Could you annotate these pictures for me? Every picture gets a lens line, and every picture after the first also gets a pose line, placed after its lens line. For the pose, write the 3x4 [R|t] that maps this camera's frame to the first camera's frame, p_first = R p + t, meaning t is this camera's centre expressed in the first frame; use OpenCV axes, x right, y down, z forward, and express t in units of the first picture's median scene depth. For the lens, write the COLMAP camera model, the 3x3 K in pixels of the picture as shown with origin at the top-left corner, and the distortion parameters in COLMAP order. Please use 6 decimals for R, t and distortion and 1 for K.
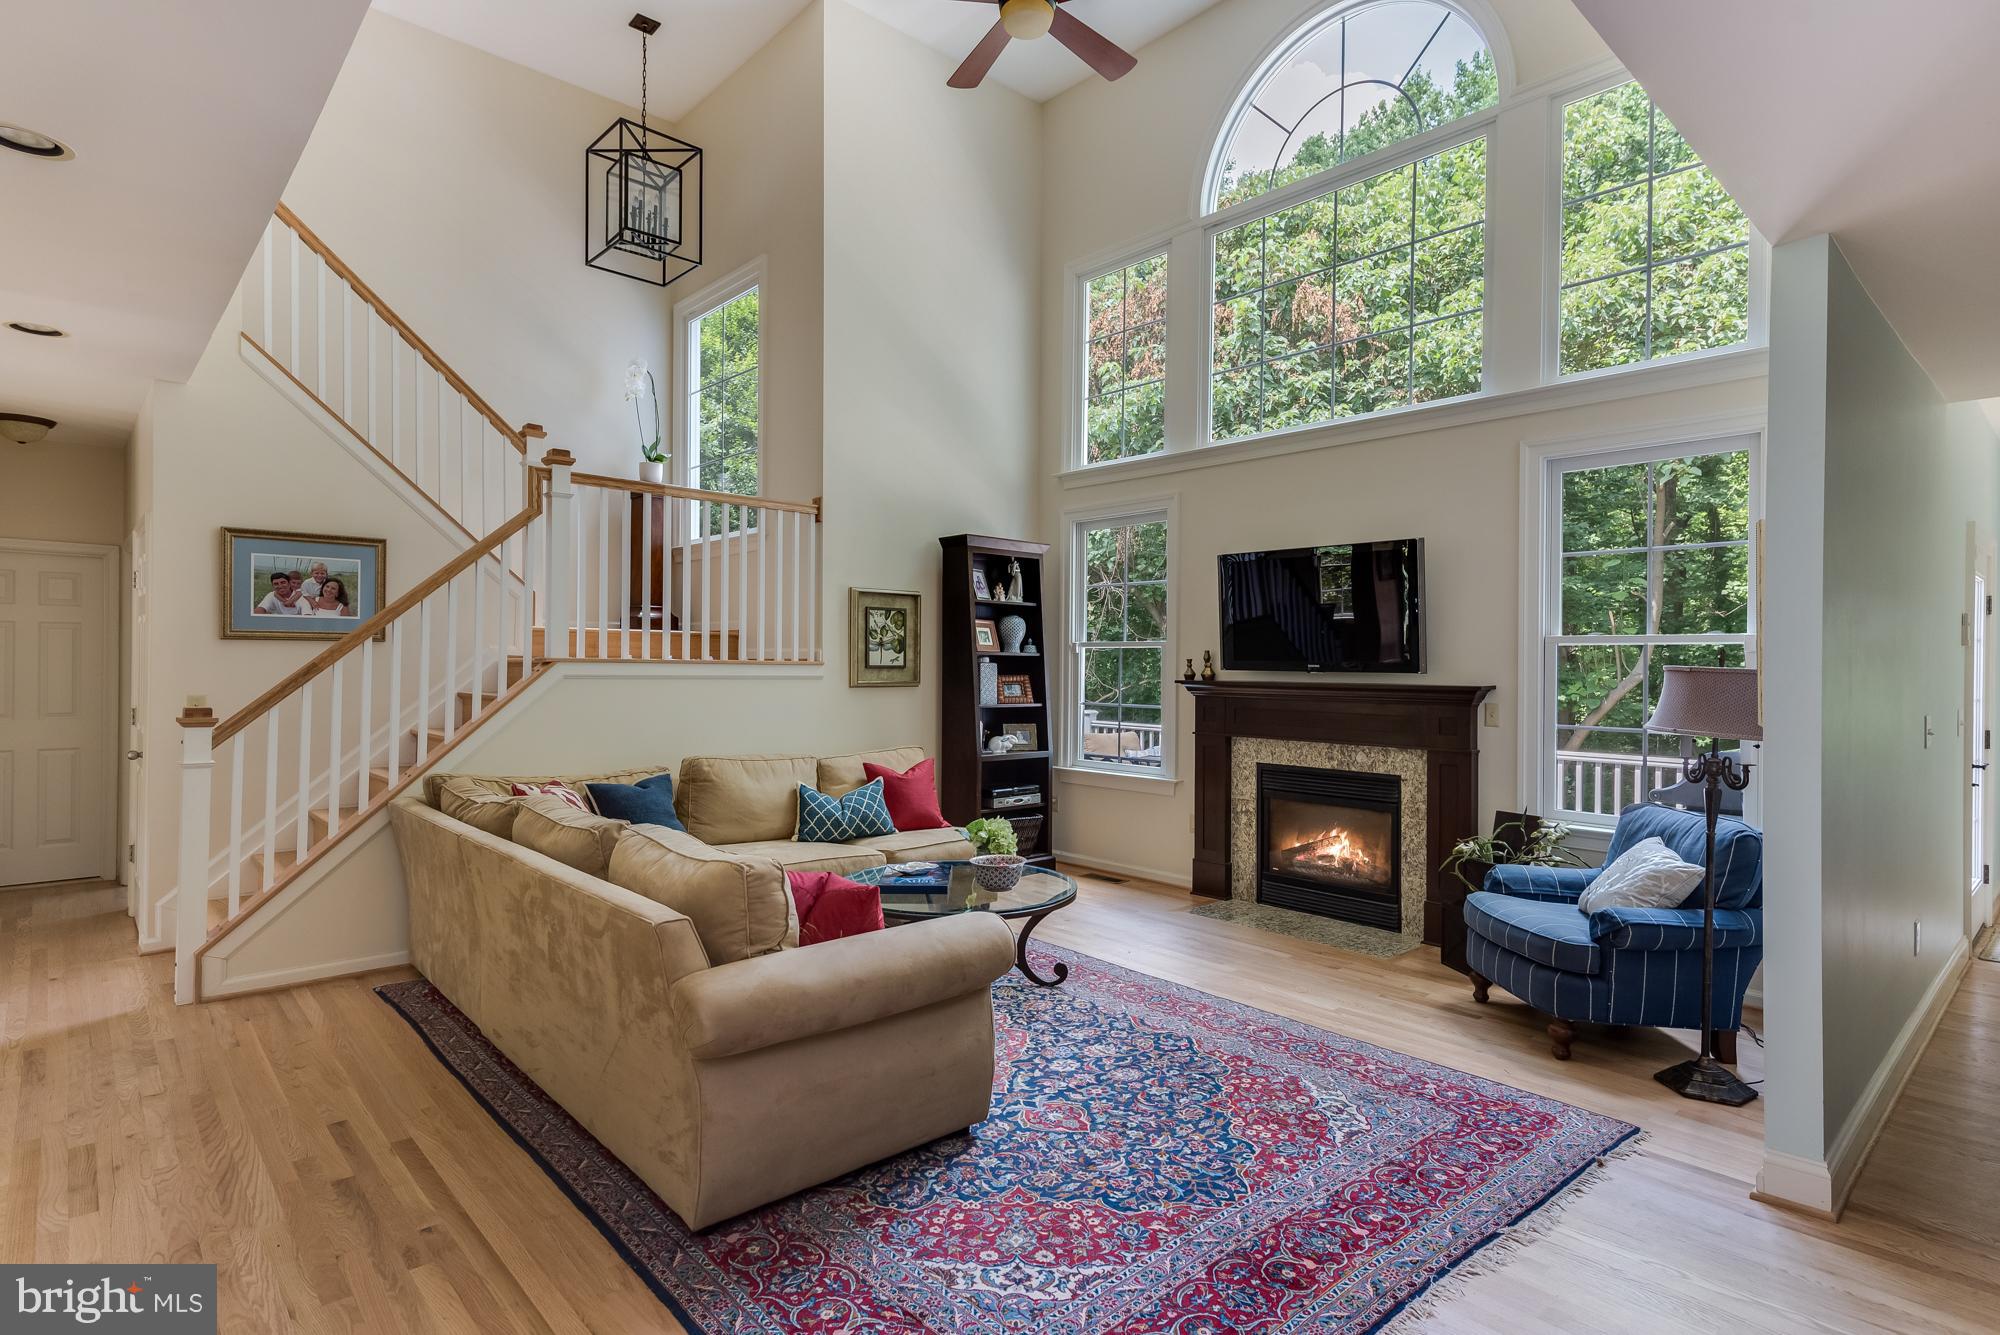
lens RADIAL K [[1013.6, 0, 1000.0], [0, 1013.6, 667.5], [0, 0, 1]] dist [0.014891, 0.000009]
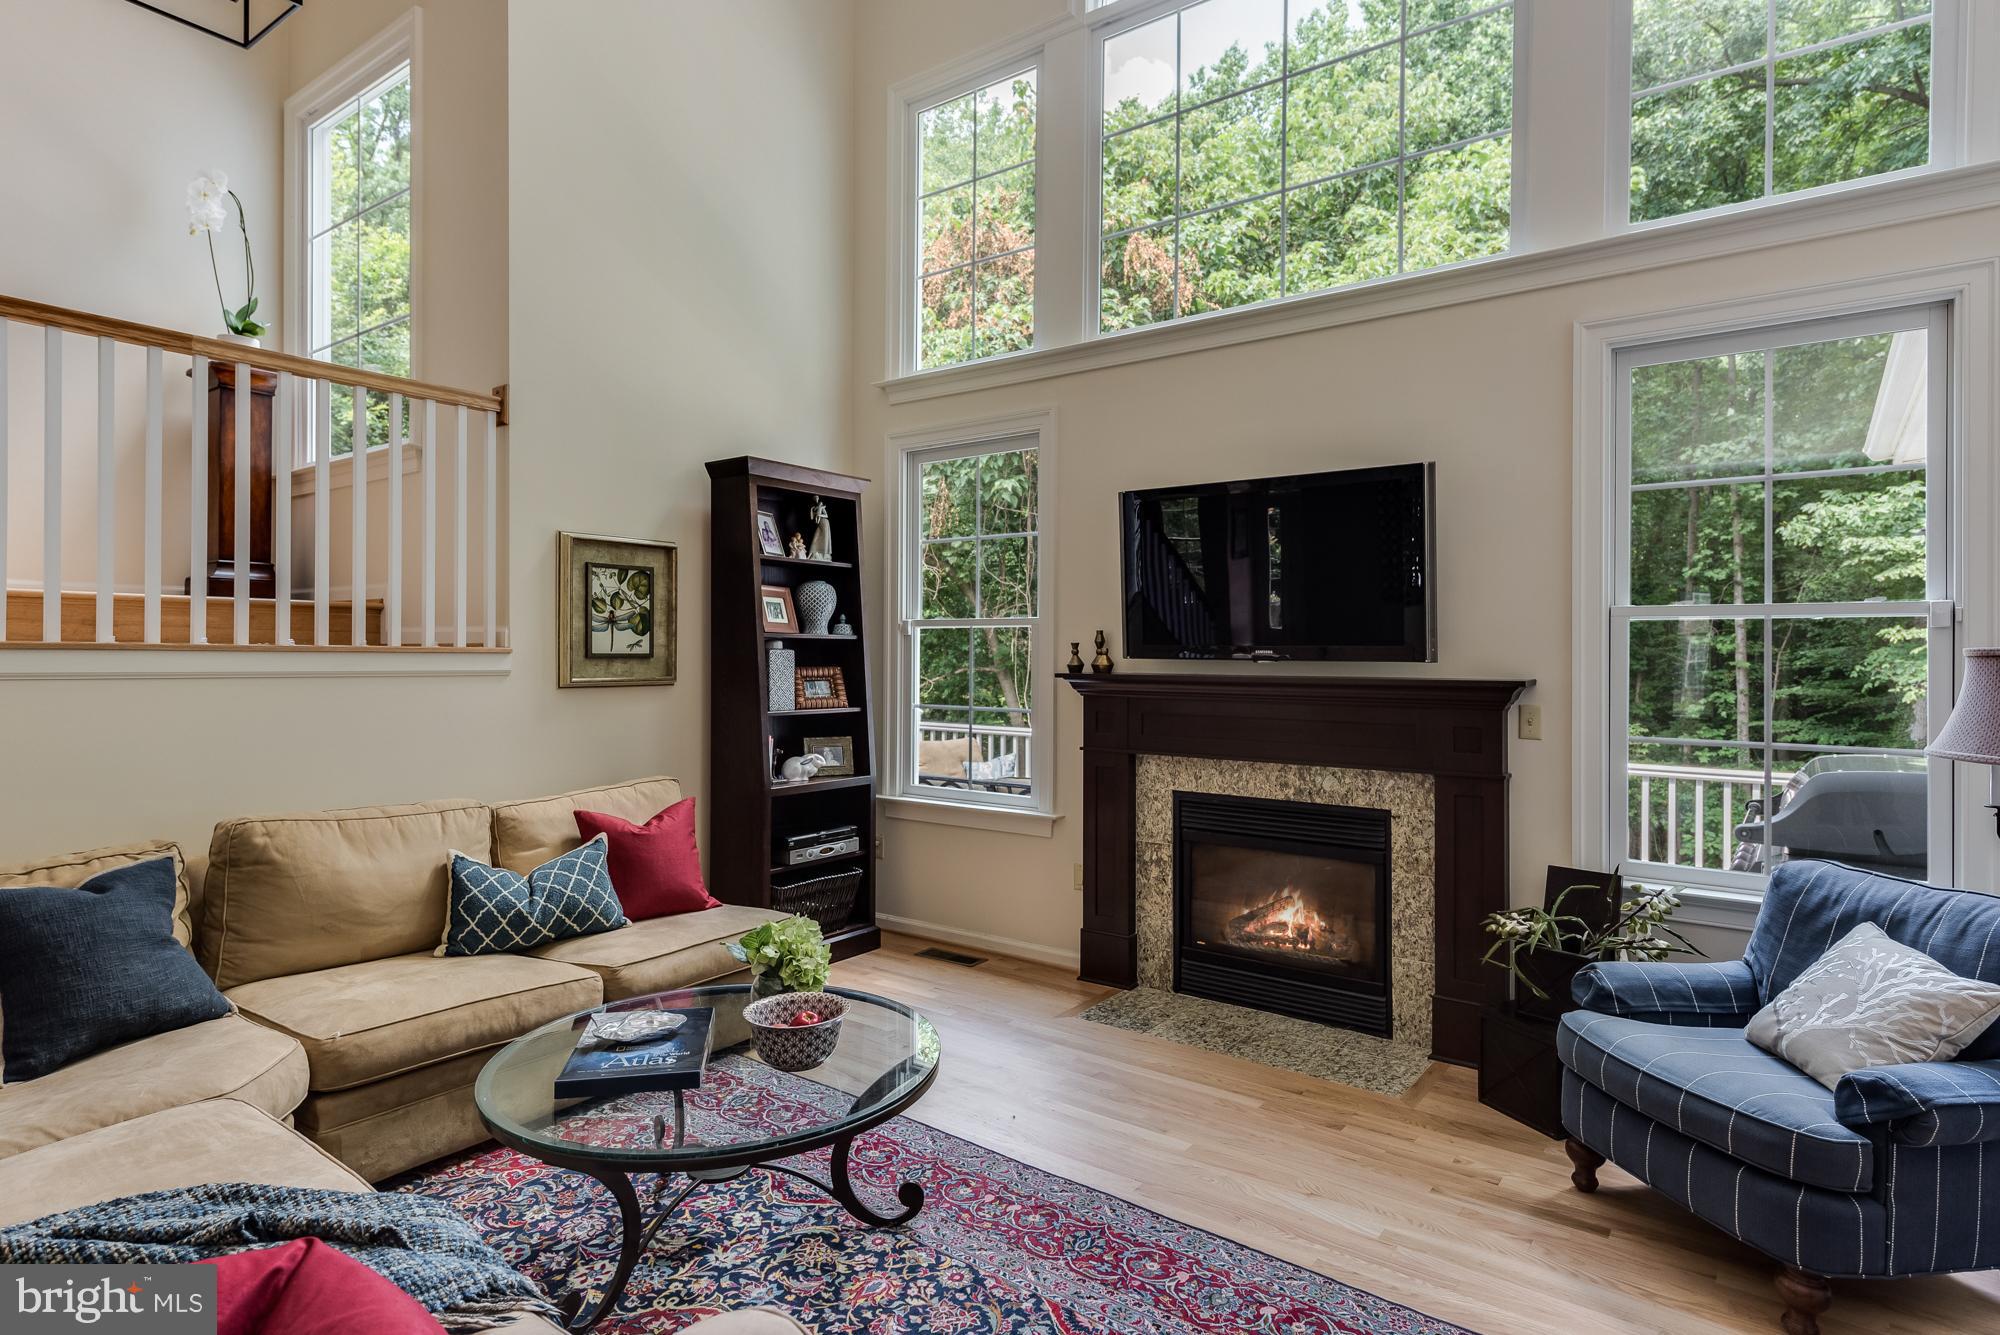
lens RADIAL K [[1067.1, 0, 996.3], [0, 1067.1, 656.3], [0, 0, 1]] dist [0.016904, -0.000025]
pose [[0.983233, -0.003920, 0.182311, -0.000368], [0.004005, 0.999992, -0.000097, 0.000712], [-0.182310, 0.000825, 0.983241, 0.307663]]
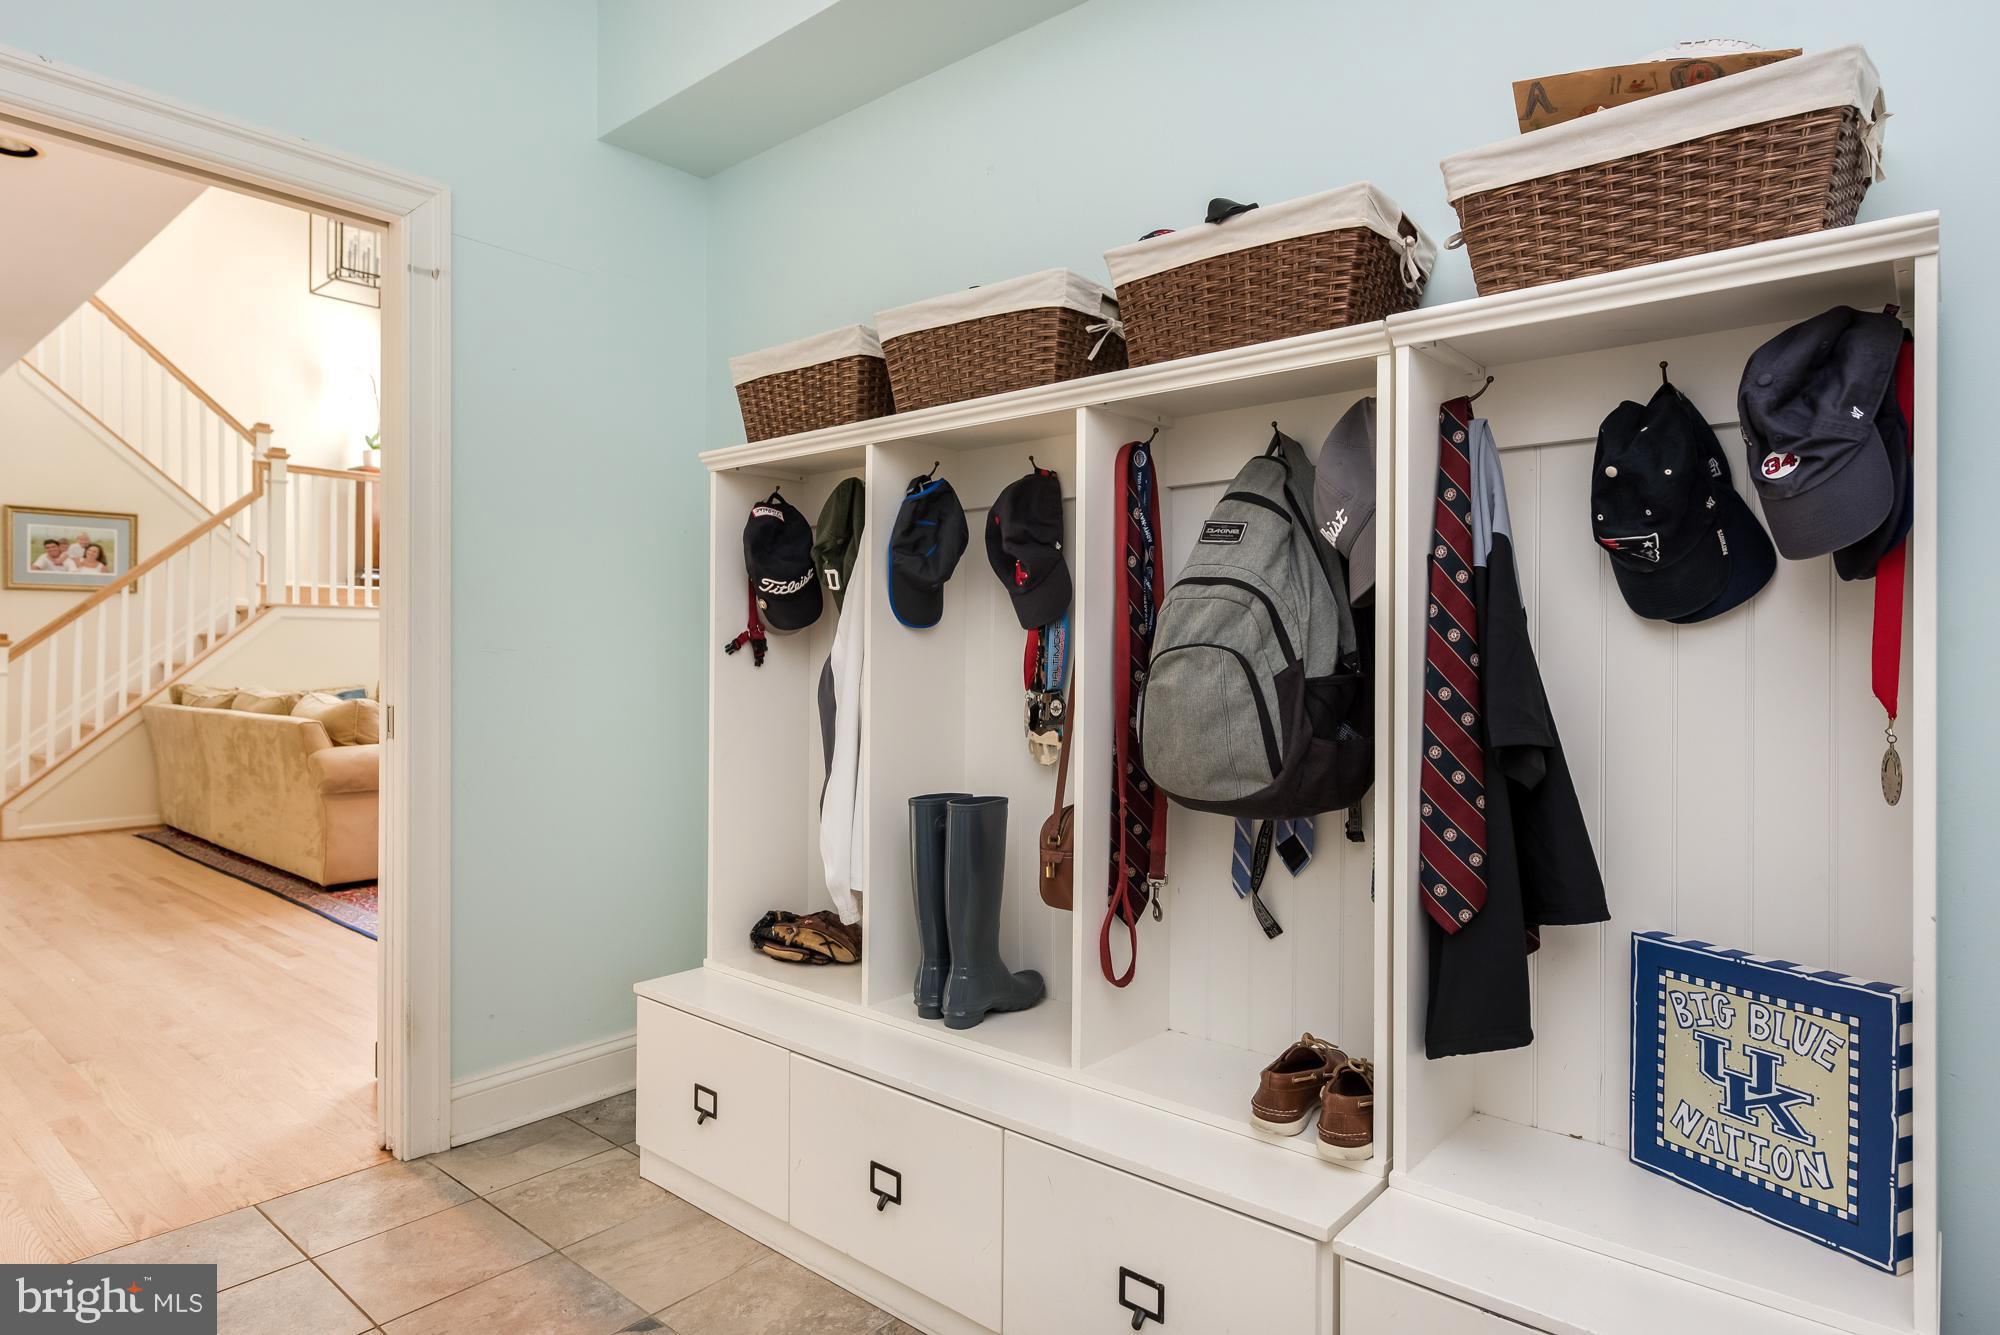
lens RADIAL K [[1119.6, 0, 1002.3], [0, 1119.6, 650.8], [0, 0, 1]] dist [0.002078, -0.000287]
pose [[0.992900, -0.008461, 0.118651, 0.314132], [0.008947, 0.999954, -0.003560, 0.062291], [-0.118616, 0.004596, 0.992930, -0.537698]]
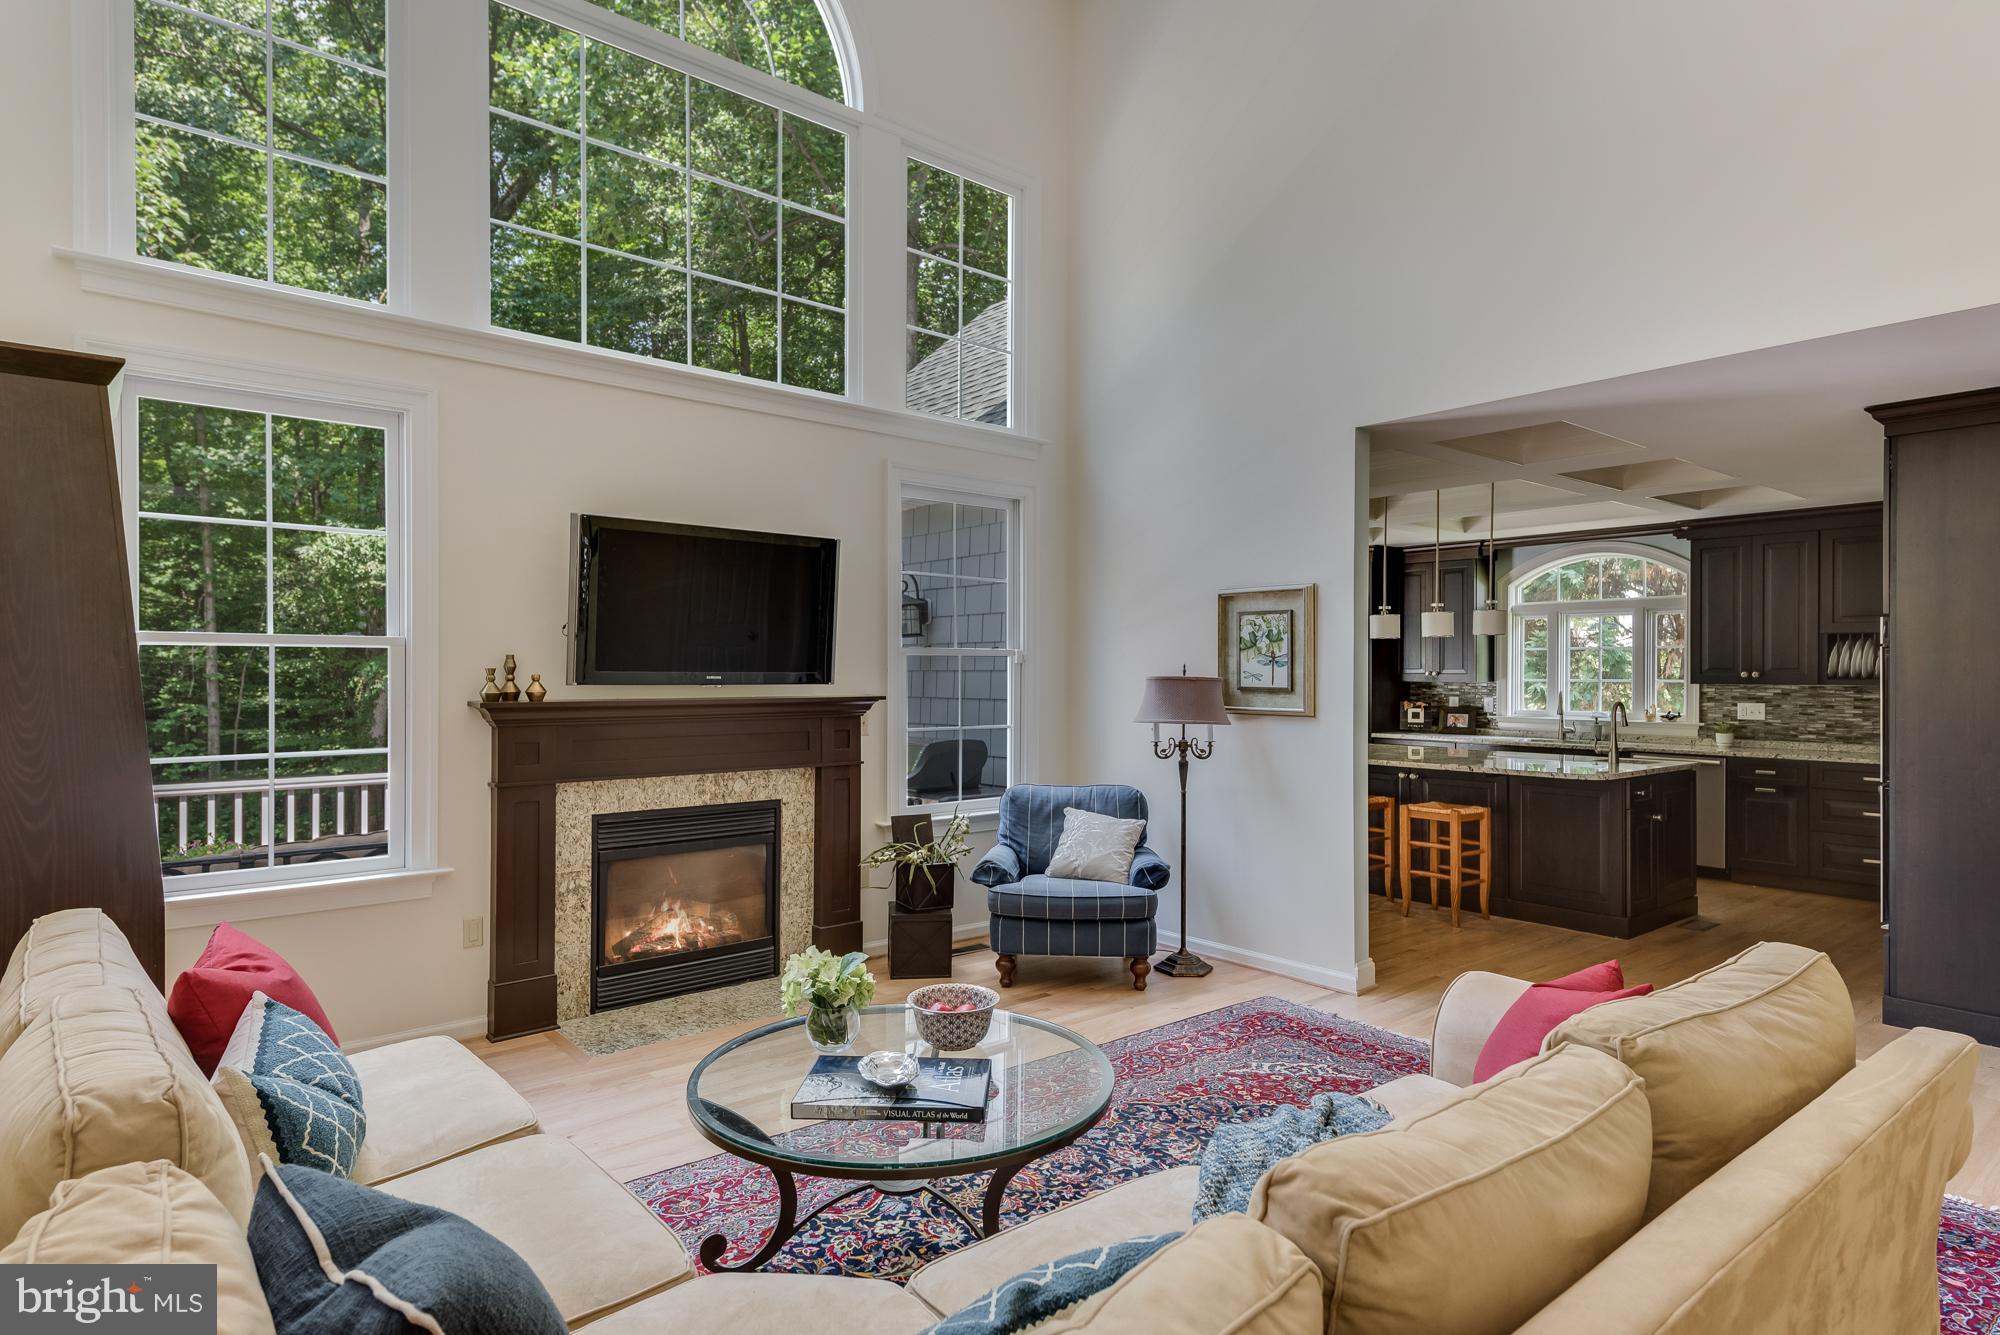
lens RADIAL K [[1074.6, 0, 1000.0], [0, 1074.6, 667.5], [0, 0, 1]] dist [0.022066, 0.000059]
pose [[0.063394, -0.007172, 0.997963, -0.491495], [0.003726, 0.999969, 0.006950, -0.013879], [-0.997982, 0.003278, 0.063419, 0.687146]]
